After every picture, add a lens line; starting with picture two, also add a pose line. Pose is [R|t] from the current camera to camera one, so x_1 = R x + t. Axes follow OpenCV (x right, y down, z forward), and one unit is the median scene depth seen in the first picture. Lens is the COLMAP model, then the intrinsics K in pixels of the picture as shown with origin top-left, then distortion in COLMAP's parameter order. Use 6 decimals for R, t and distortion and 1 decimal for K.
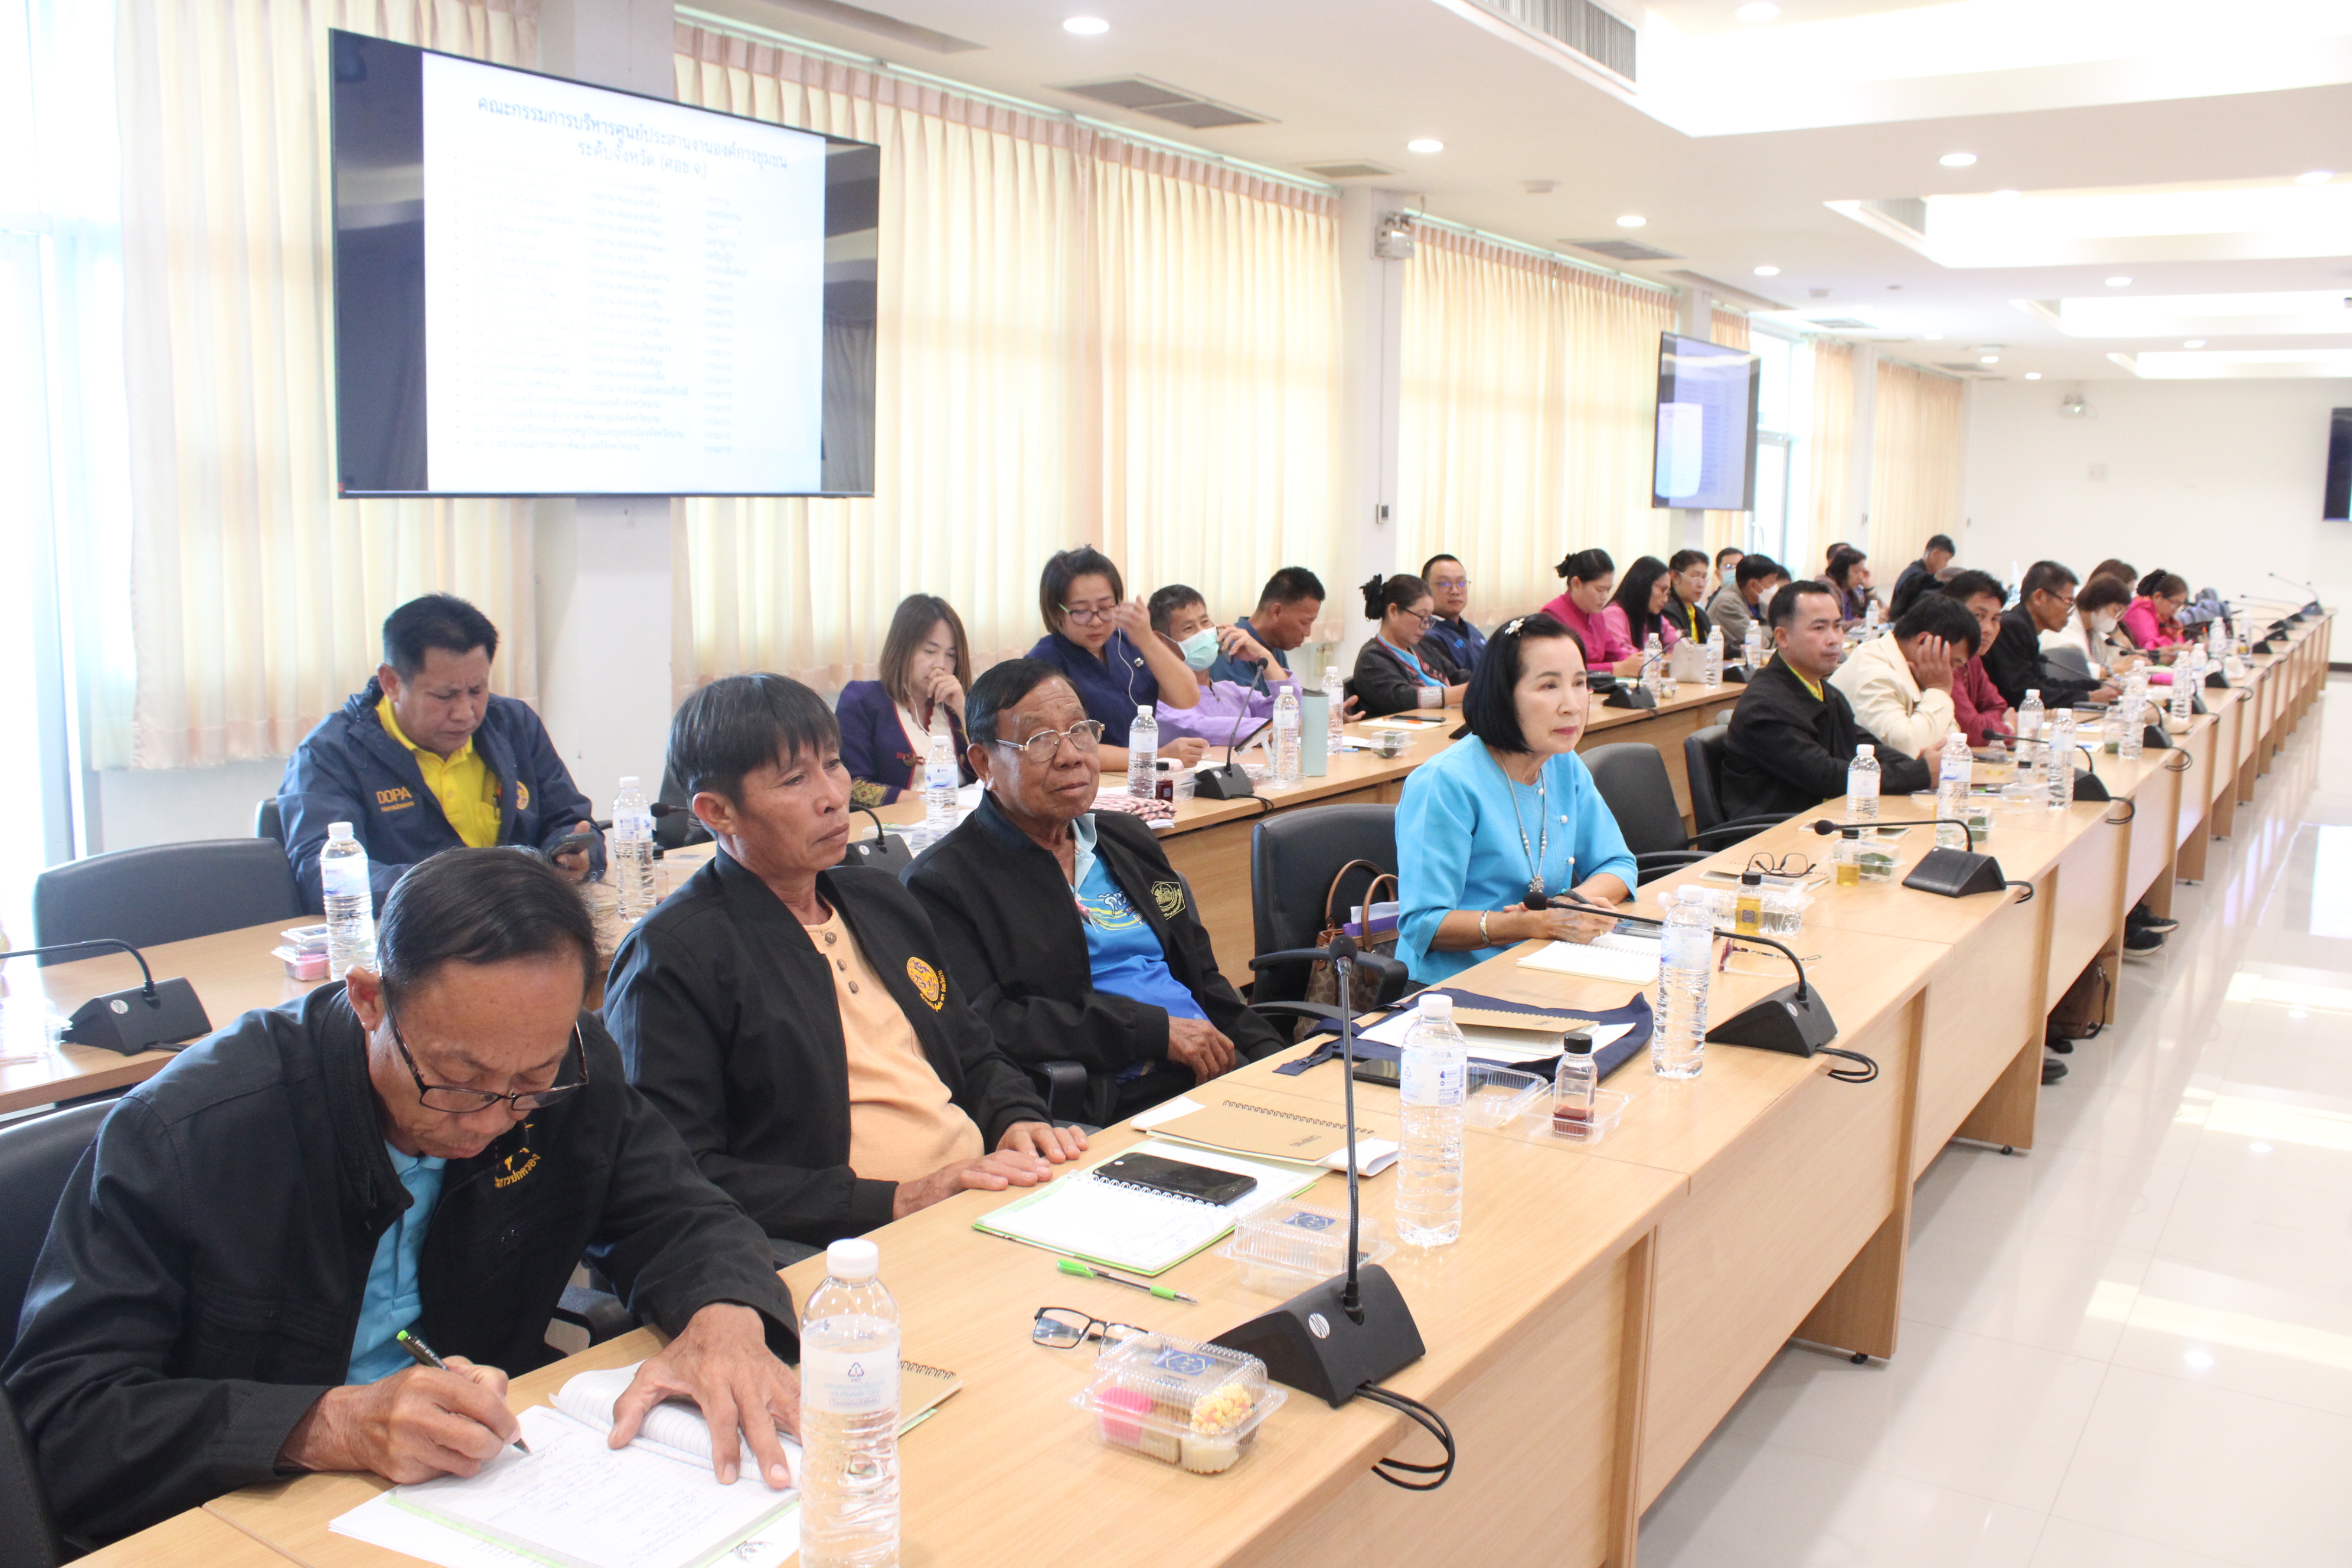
lens RADIAL K [[1963.6, 0, 1176.0], [0, 1963.6, 784.0], [0, 0, 1]] dist [-0.167693, 0.149655]
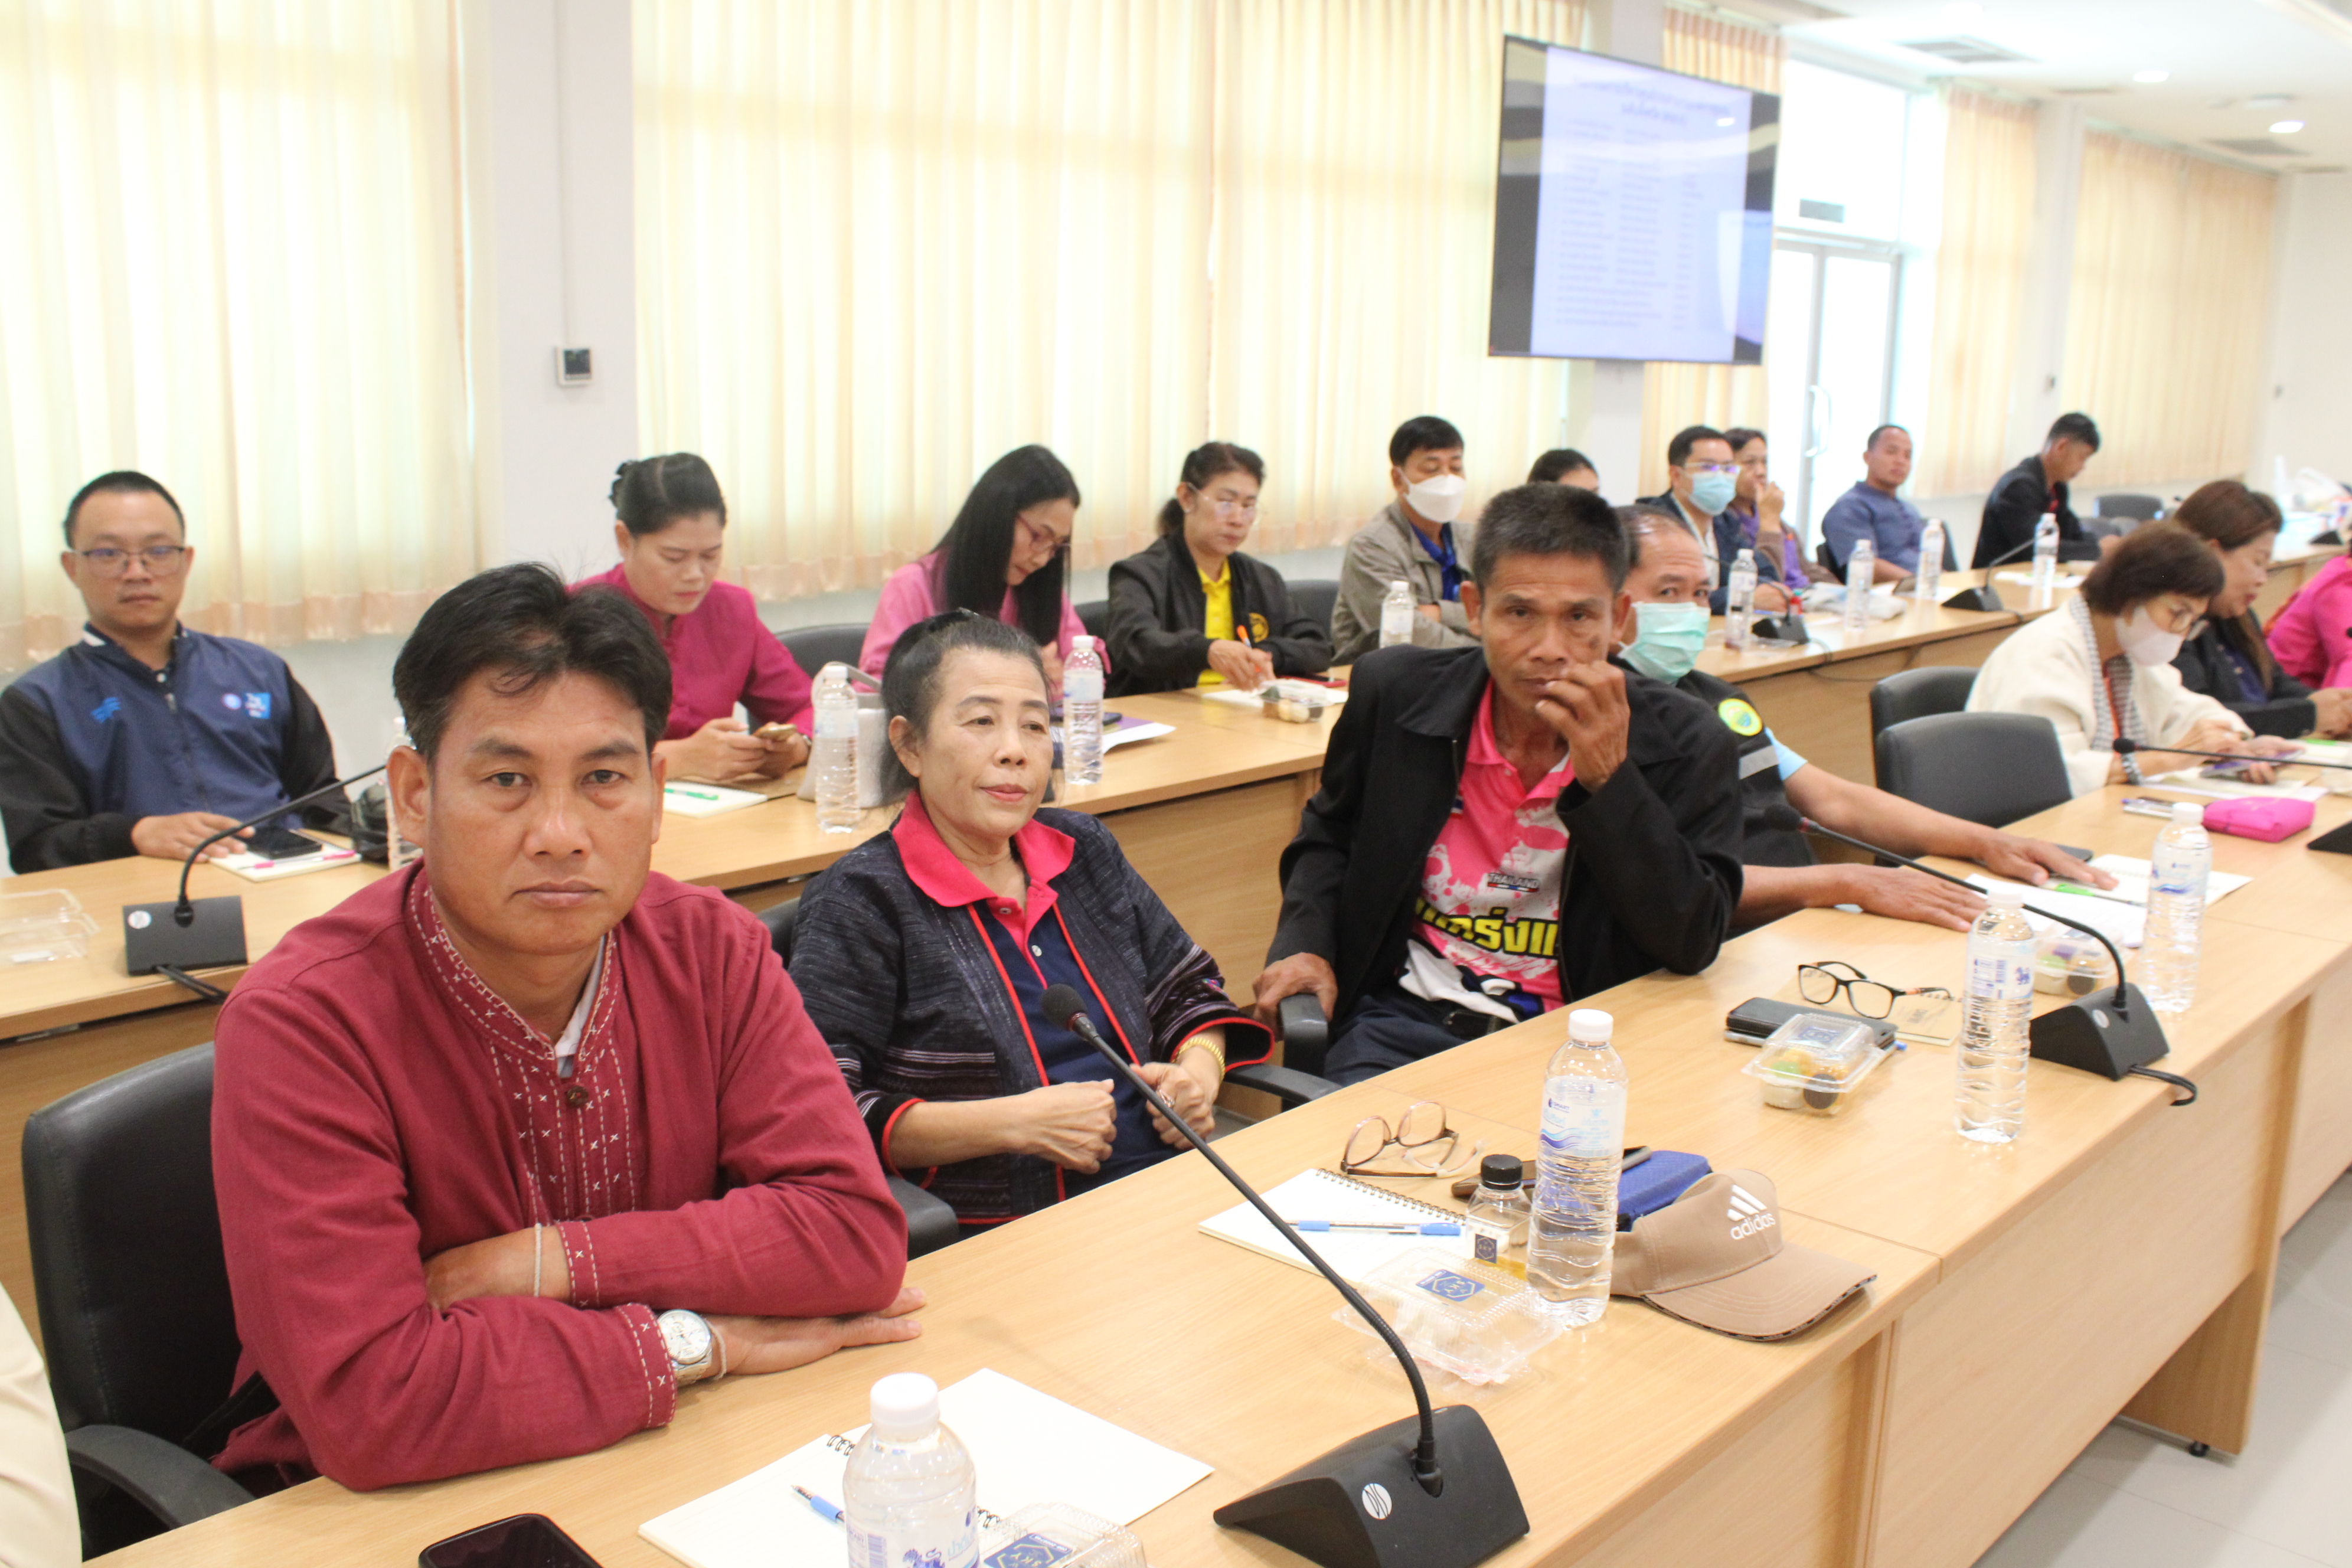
lens RADIAL K [[2175.2, 0, 1168.8], [0, 2175.2, 712.4], [0, 0, 1]] dist [-0.119422, 0.067009]
pose [[0.988548, 0.033870, -0.147056, 0.233159], [-0.030784, 0.999257, 0.023210, -0.049243], [0.147733, -0.018417, 0.988856, 0.349330]]
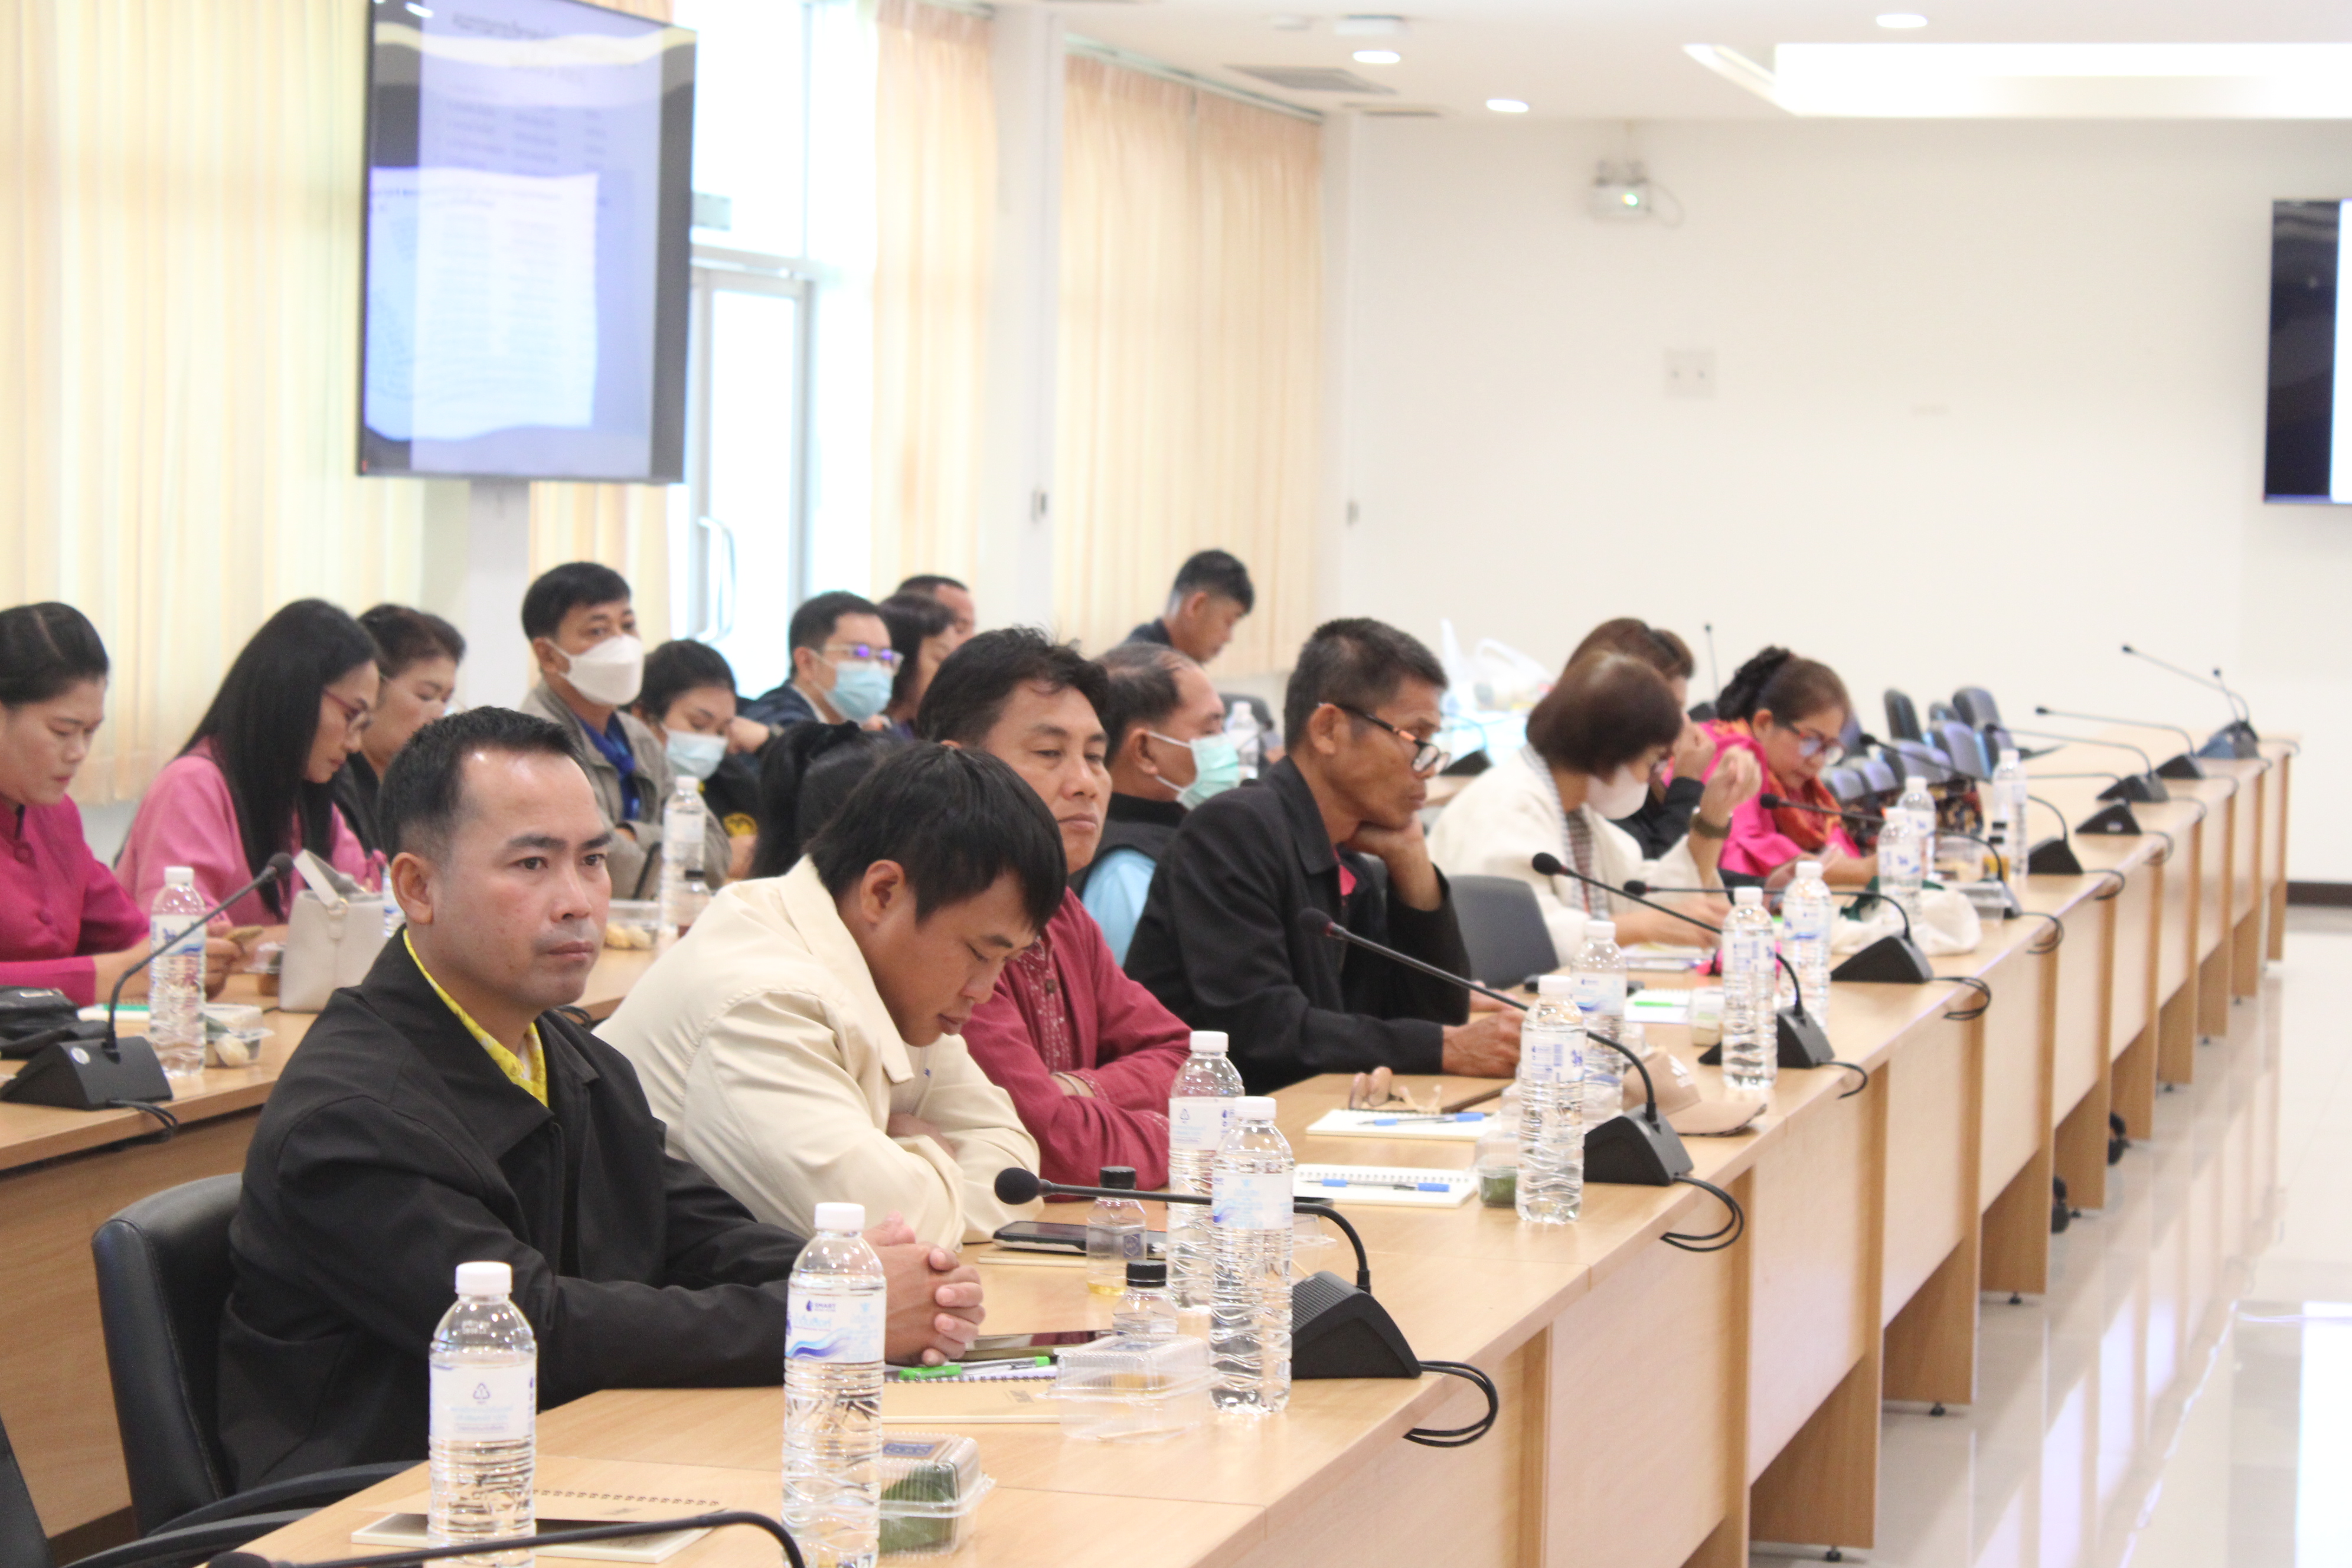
lens RADIAL K [[5652.4, 0, 1178.0], [0, 5652.4, 750.6], [0, 0, 1]] dist [0.040308, 0.123184]
pose [[0.941996, -0.007963, 0.335530, 0.047279], [0.038848, 0.995586, -0.085436, -0.005722], [-0.333369, 0.093515, 0.938147, 0.038584]]
